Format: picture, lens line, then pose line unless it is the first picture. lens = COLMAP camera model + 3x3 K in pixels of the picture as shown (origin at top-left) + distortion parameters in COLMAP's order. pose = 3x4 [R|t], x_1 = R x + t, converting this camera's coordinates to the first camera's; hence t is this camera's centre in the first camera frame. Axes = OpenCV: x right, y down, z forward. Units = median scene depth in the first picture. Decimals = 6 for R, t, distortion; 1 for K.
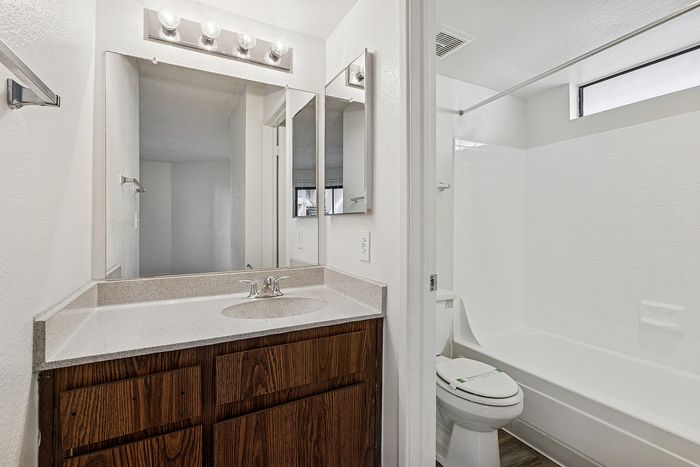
lens RADIAL K [[311.5, 0, 350.0], [0, 311.5, 233.5], [0, 0, 1]] dist [0.000650, 0.000109]
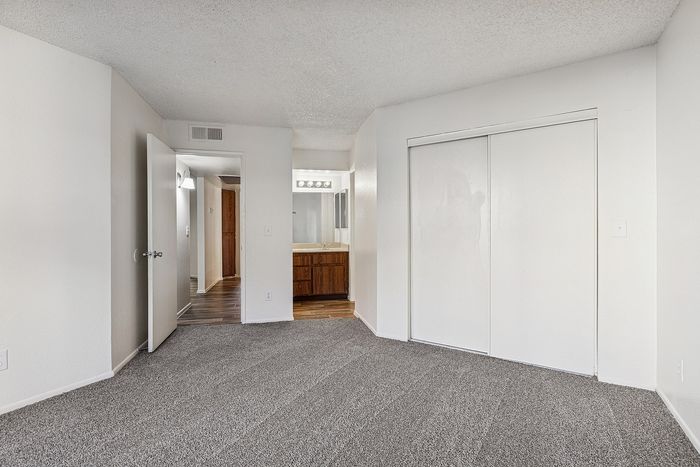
lens RADIAL K [[311.5, 0, 350.0], [0, 311.5, 233.5], [0, 0, 1]] dist [0.000650, 0.000109]
pose [[0.966869, -0.012126, -0.254986, 1.353125], [0.008723, 0.999857, -0.014475, 0.091327], [0.255126, 0.011772, 0.966836, -3.503305]]
